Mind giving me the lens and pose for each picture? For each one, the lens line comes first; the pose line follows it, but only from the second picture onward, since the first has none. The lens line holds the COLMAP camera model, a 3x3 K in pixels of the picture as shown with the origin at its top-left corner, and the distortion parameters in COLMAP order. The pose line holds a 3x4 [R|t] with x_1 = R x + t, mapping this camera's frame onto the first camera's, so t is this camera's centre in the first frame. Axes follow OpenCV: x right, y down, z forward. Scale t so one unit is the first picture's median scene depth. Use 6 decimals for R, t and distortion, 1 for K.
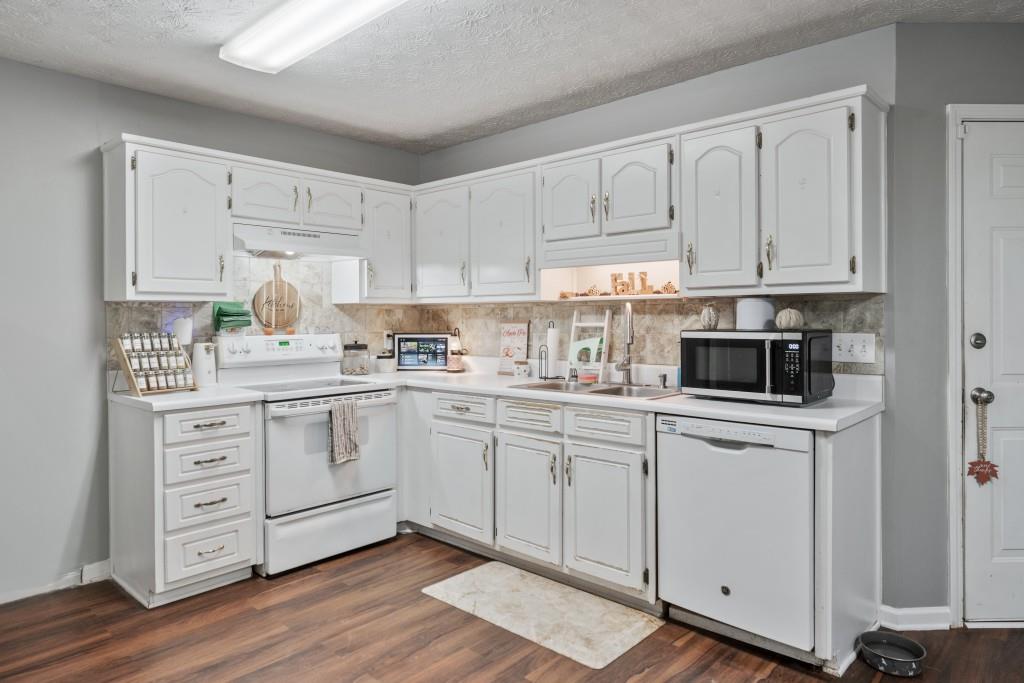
lens RADIAL K [[619.7, 0, 528.4], [0, 619.7, 317.0], [0, 0, 1]] dist [0.003508, 0.000008]
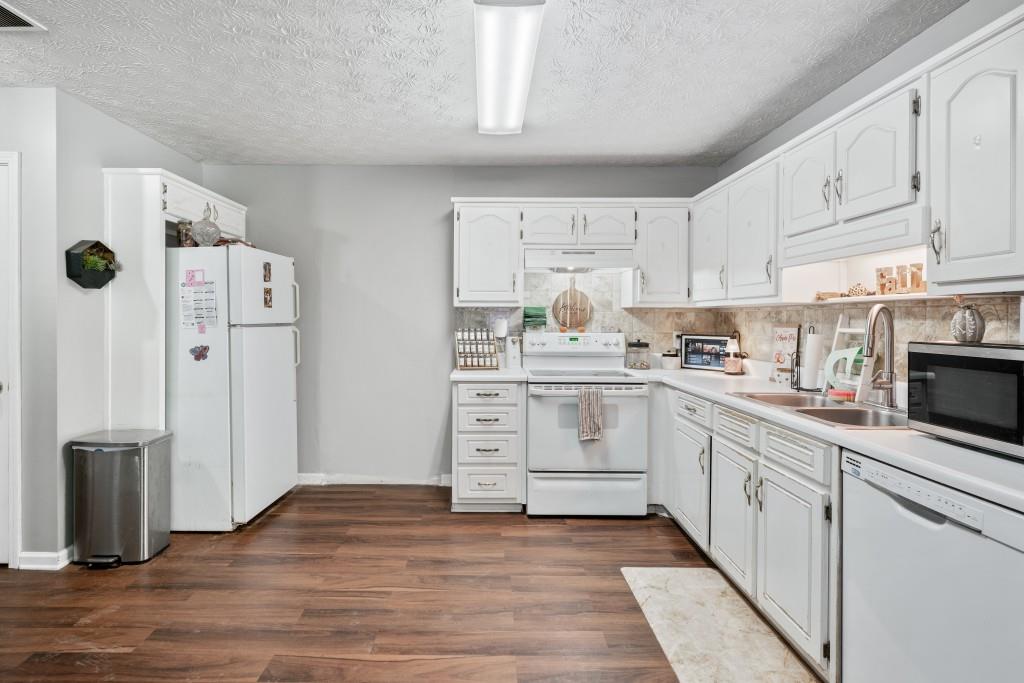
lens RADIAL K [[508.6, 0, 507.5], [0, 508.6, 318.3], [0, 0, 1]] dist [-0.000493, -0.000039]
pose [[0.683943, 0.008803, -0.729482, 0.307801], [-0.008983, 0.999953, 0.003644, -0.003367], [0.729480, 0.004061, 0.683990, 0.209210]]
